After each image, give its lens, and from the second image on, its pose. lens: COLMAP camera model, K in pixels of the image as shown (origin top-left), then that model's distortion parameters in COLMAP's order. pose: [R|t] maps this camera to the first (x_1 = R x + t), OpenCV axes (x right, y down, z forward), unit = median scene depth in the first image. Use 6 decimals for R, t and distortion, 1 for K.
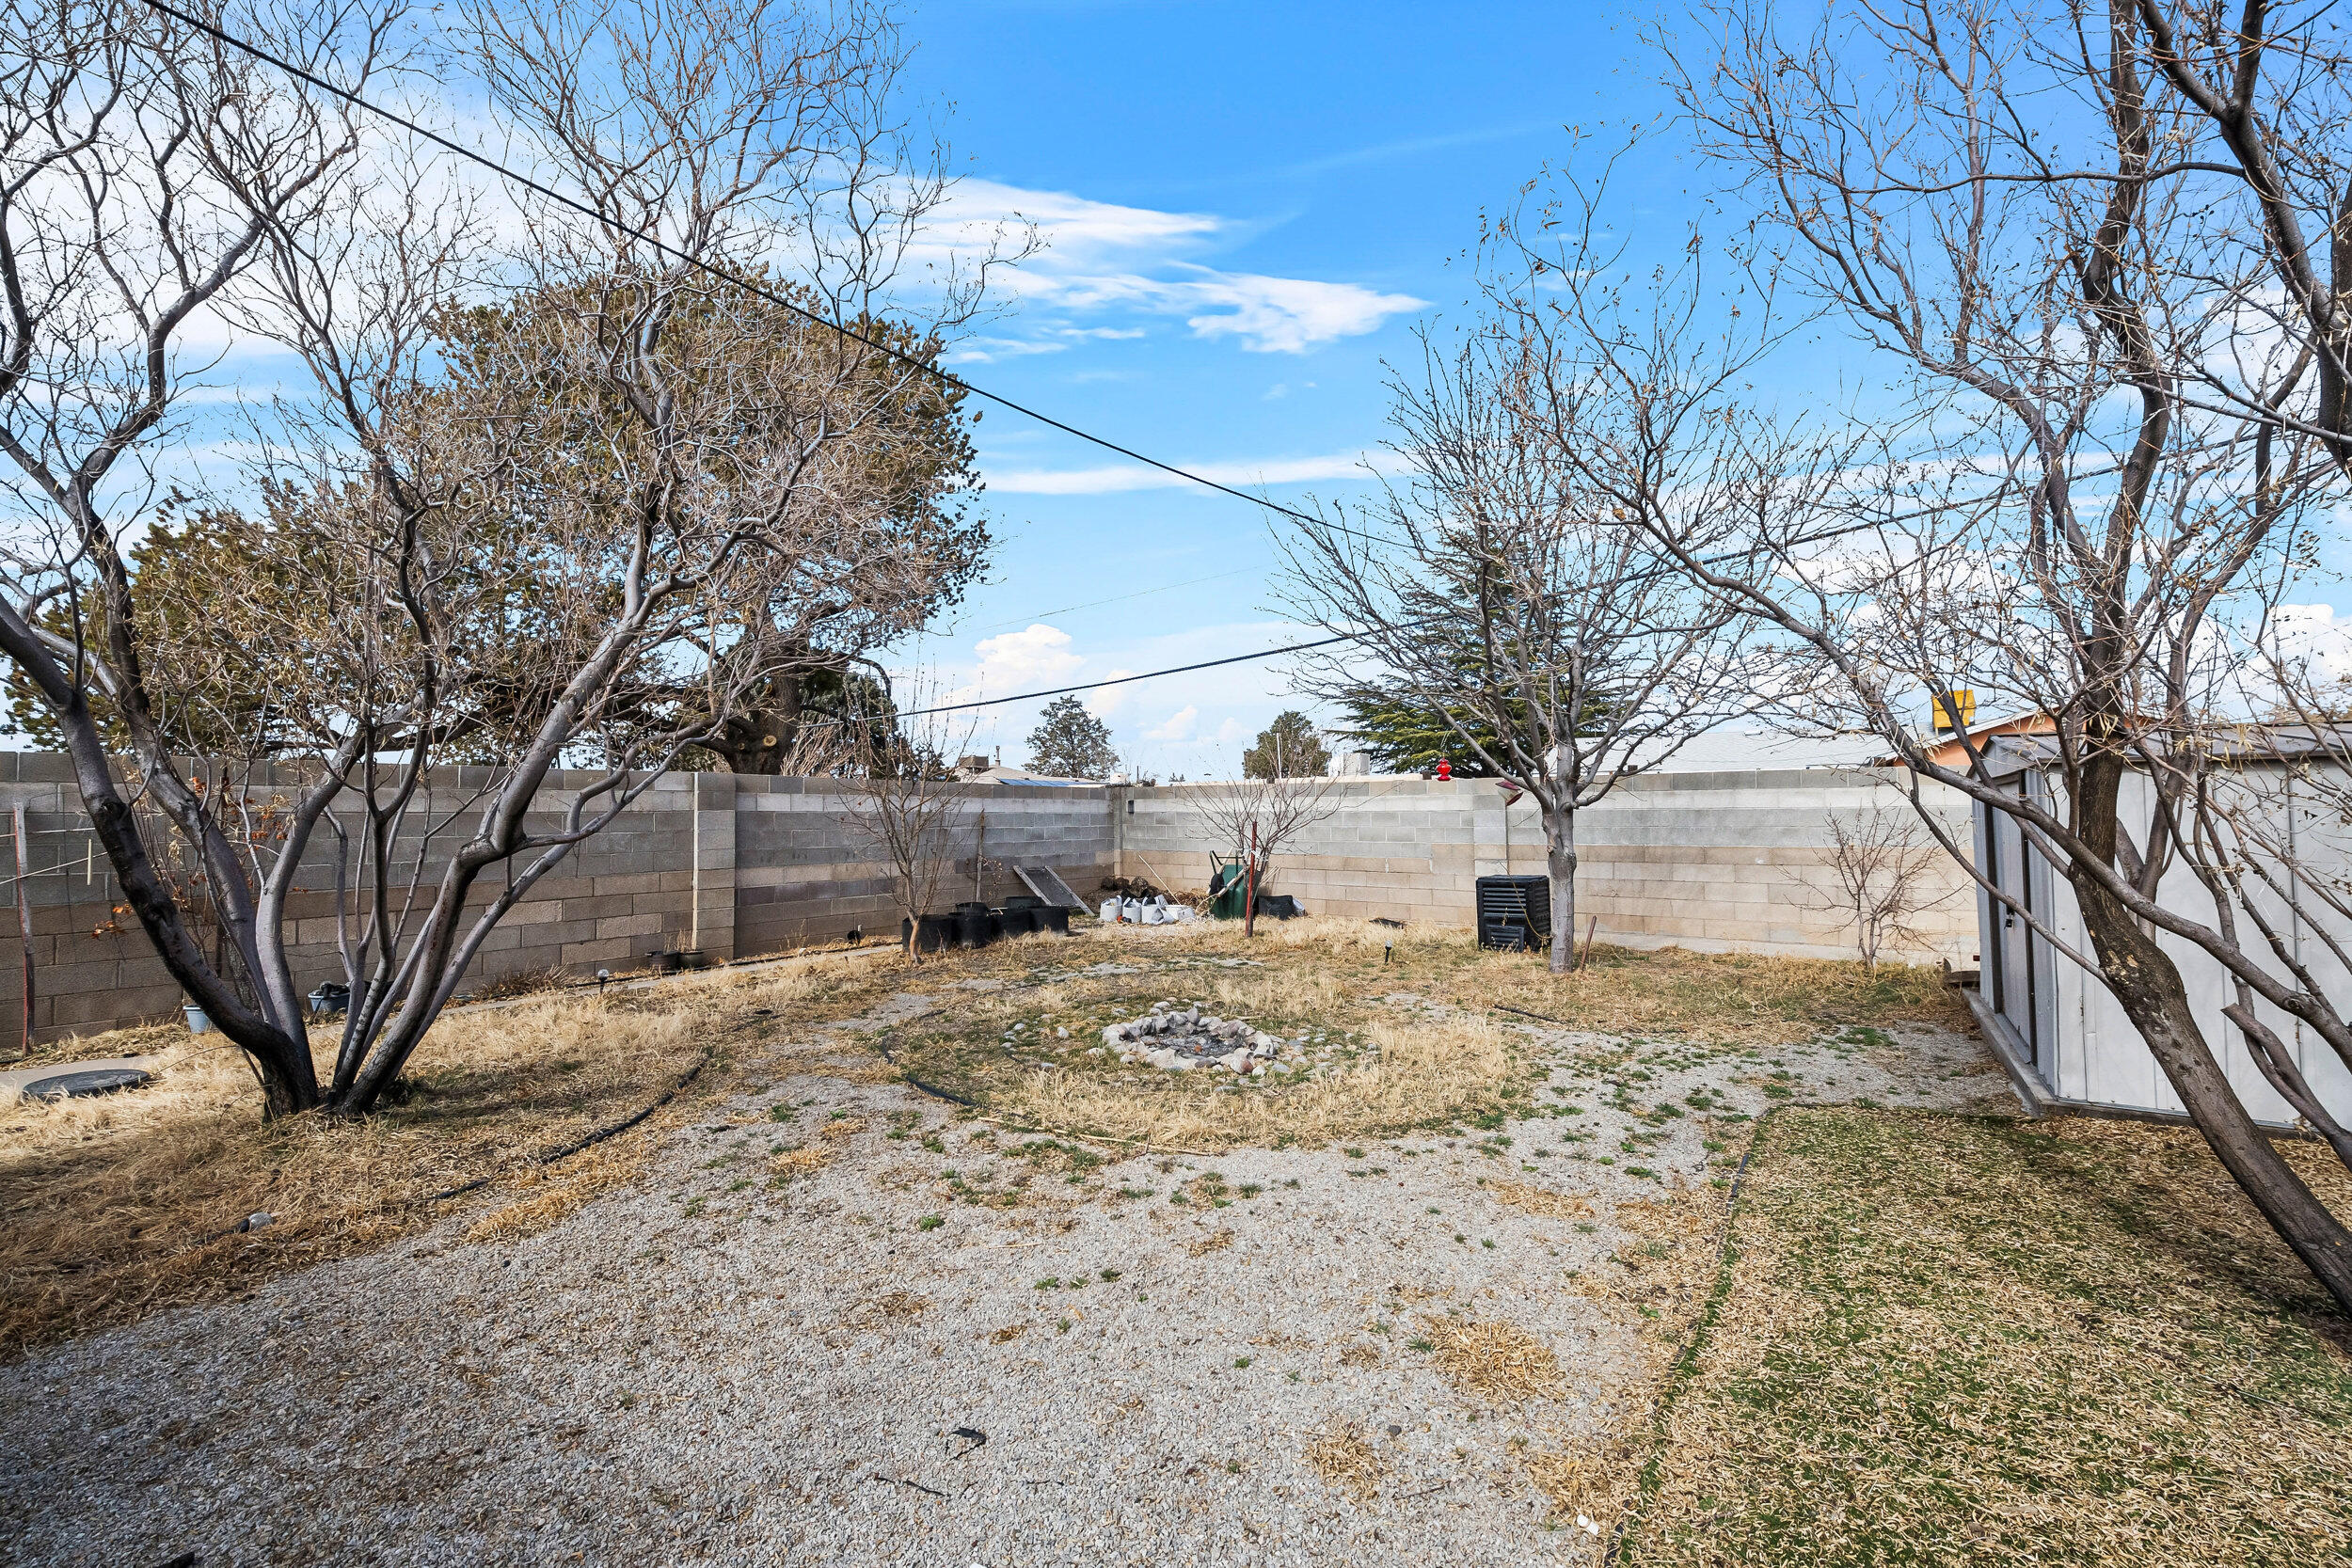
lens RADIAL K [[936.9, 0, 1176.0], [0, 936.9, 784.0], [0, 0, 1]] dist [-0.011415, -0.000281]
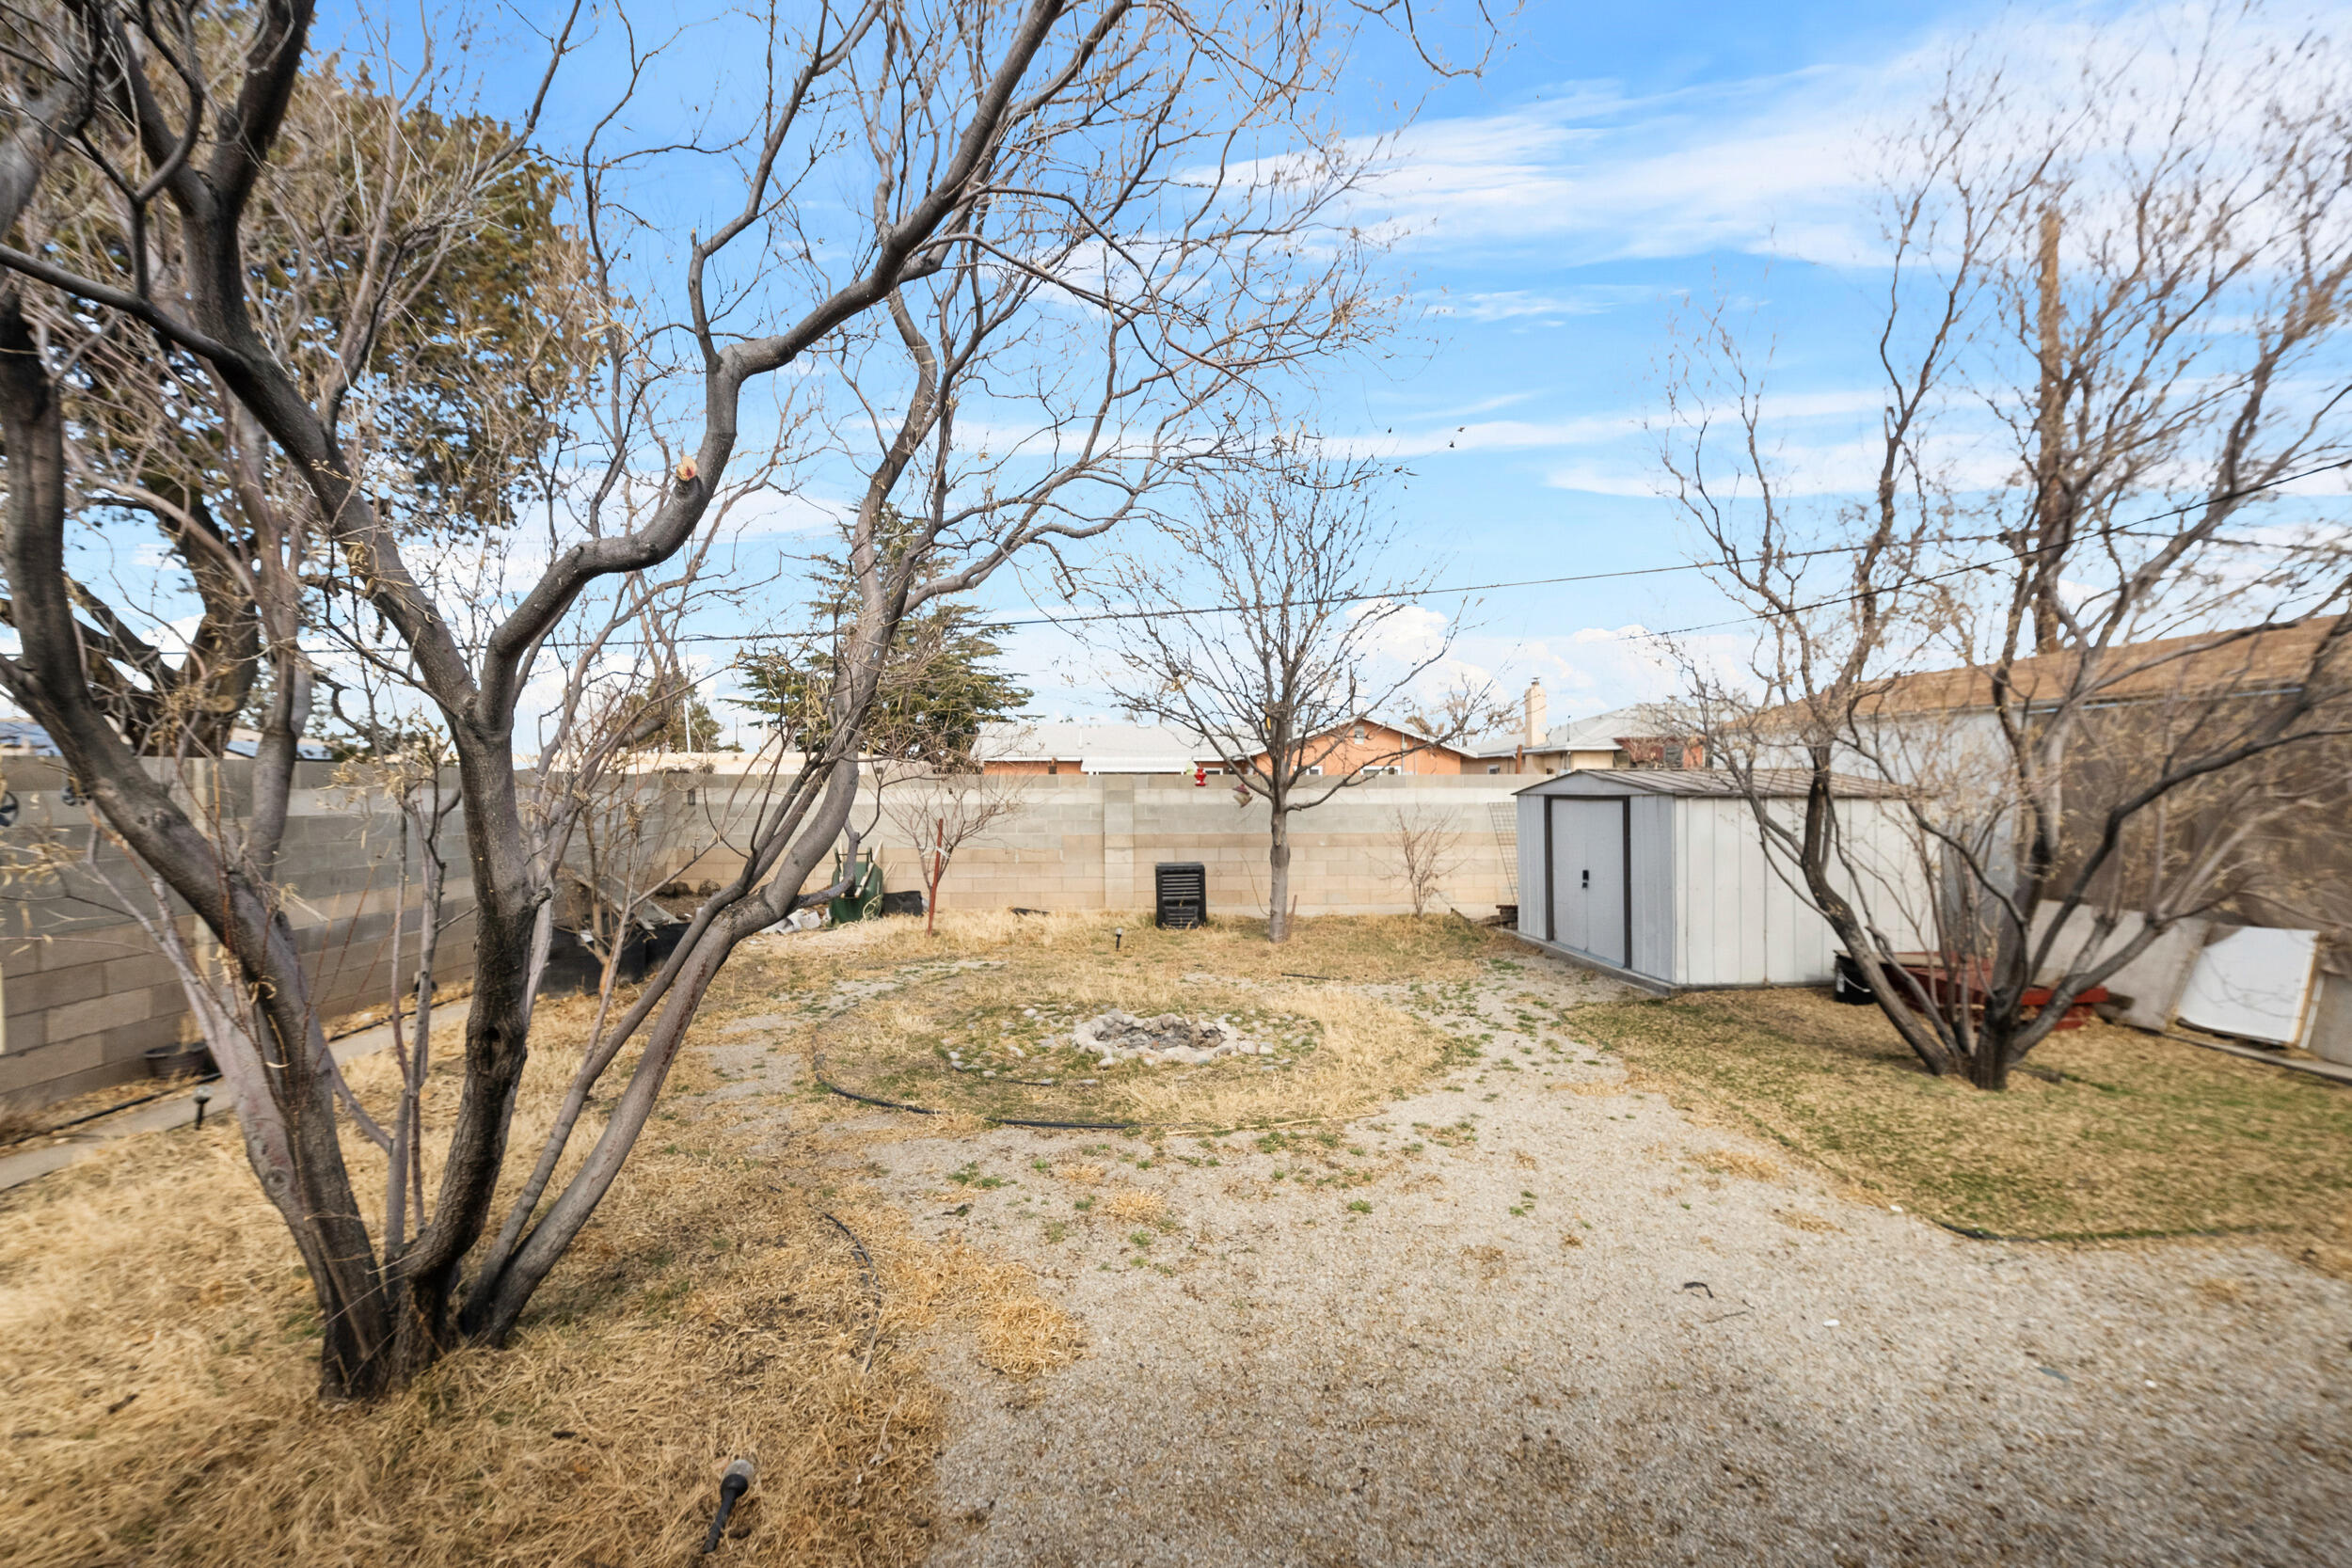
lens RADIAL K [[973.6, 0, 1174.0], [0, 973.6, 774.7], [0, 0, 1]] dist [-0.007096, -0.000223]
pose [[0.770077, 0.012004, 0.637838, -0.805191], [-0.024878, 0.999627, 0.011223, -0.047527], [-0.637465, -0.024511, 0.770089, 0.156828]]
